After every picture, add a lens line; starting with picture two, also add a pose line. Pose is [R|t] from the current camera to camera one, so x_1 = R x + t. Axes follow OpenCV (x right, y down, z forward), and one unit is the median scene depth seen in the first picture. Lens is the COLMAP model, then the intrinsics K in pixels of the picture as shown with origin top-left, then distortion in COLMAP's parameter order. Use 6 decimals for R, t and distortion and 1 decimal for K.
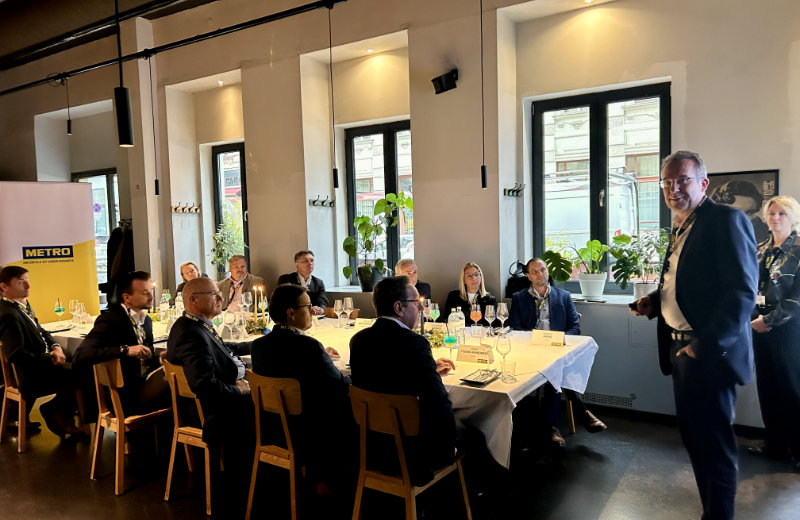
lens RADIAL K [[605.1, 0, 401.8], [0, 605.1, 258.6], [0, 0, 1]] dist [0.052289, -0.008402]
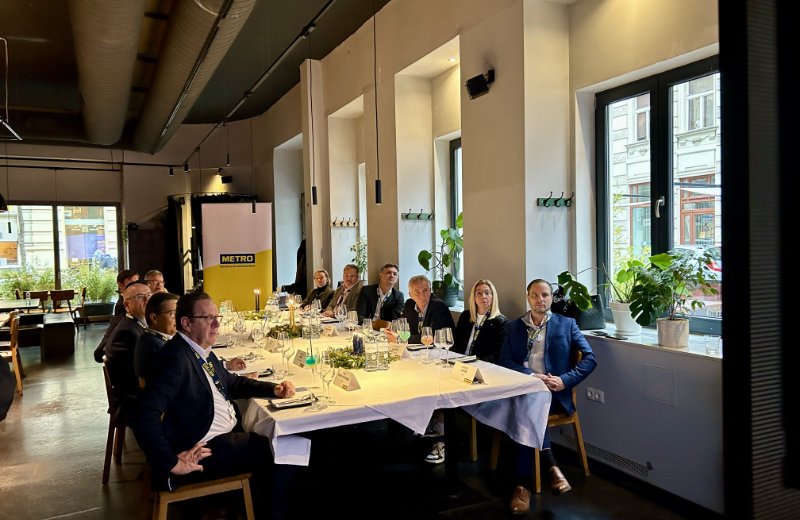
lens RADIAL K [[605.1, 0, 400.4], [0, 605.1, 260.7], [0, 0, 1]] dist [0.052289, -0.008402]
pose [[0.849593, 0.025664, -0.526813, 0.386460], [-0.030959, 0.999520, -0.001236, -0.016327], [0.526529, 0.017359, 0.849980, 0.131140]]
